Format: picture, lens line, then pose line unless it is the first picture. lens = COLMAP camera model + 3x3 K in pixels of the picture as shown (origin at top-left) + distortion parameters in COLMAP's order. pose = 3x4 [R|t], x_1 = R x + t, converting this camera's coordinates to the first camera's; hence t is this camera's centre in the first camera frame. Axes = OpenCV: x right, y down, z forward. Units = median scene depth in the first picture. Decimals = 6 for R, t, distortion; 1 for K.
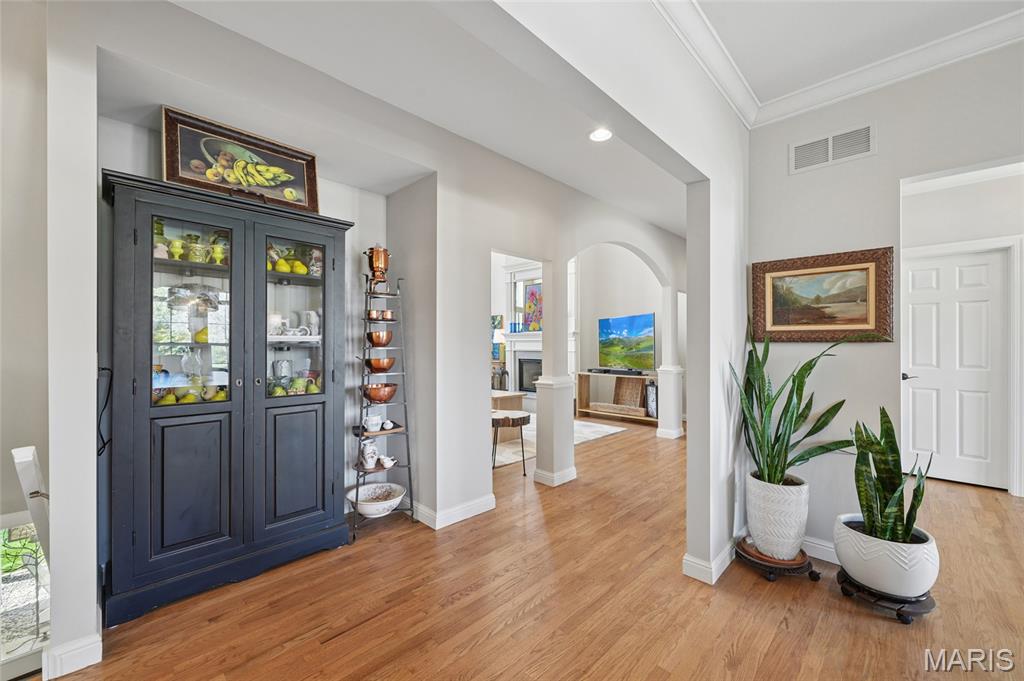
lens RADIAL K [[398.7, 0, 510.0], [0, 398.7, 340.5], [0, 0, 1]] dist [-0.003143, 0.000101]
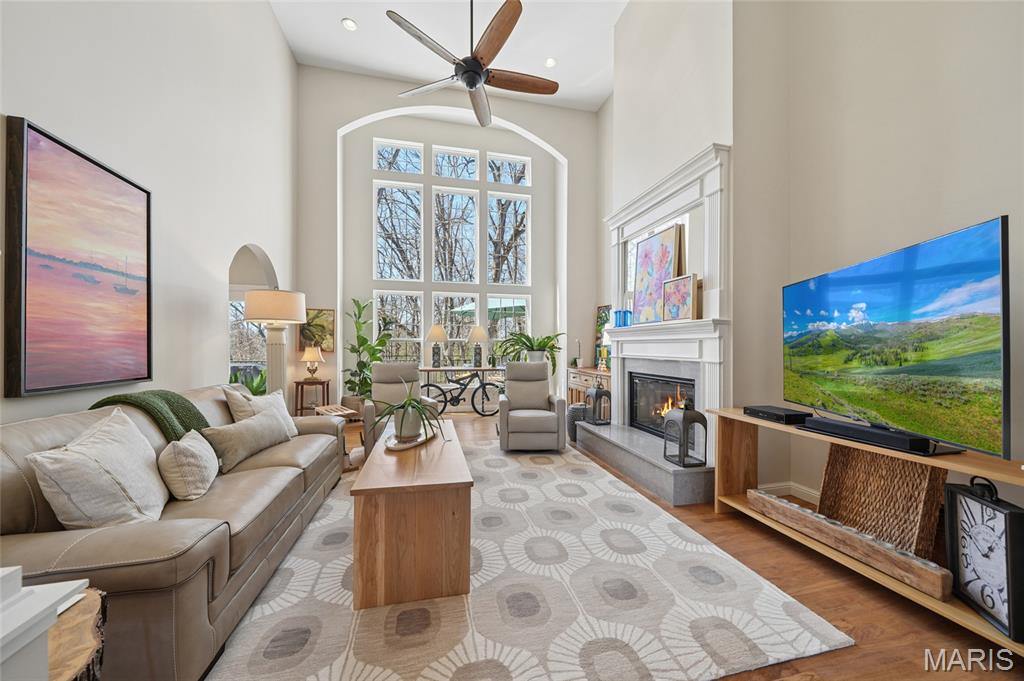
lens RADIAL K [[368.9, 0, 499.5], [0, 368.9, 344.5], [0, 0, 1]] dist [-0.000951, -0.001912]
pose [[0.840348, -0.002267, -0.542042, 0.194856], [0.005247, 0.999978, 0.003952, 0.003566], [0.542022, -0.006166, 0.840342, 0.557330]]
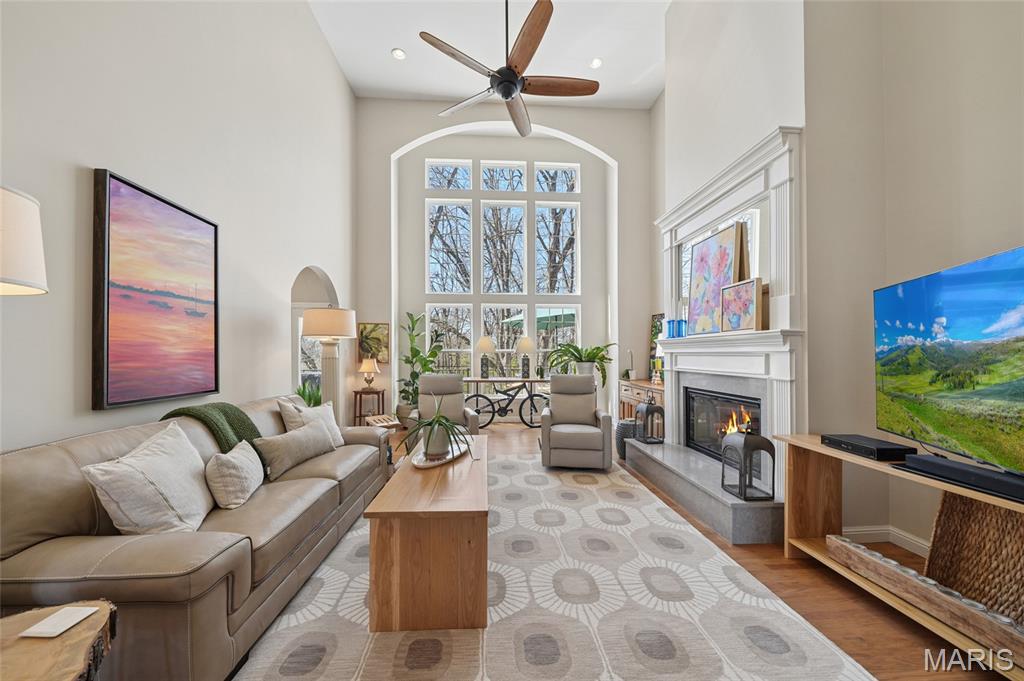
lens RADIAL K [[362.1, 0, 492.7], [0, 362.1, 351.0], [0, 0, 1]] dist [-0.004885, 0.000161]
pose [[0.733753, -0.009046, -0.679356, 0.204441], [0.009977, 0.999947, -0.002539, -0.004422], [0.679343, -0.004915, 0.733805, 0.592108]]
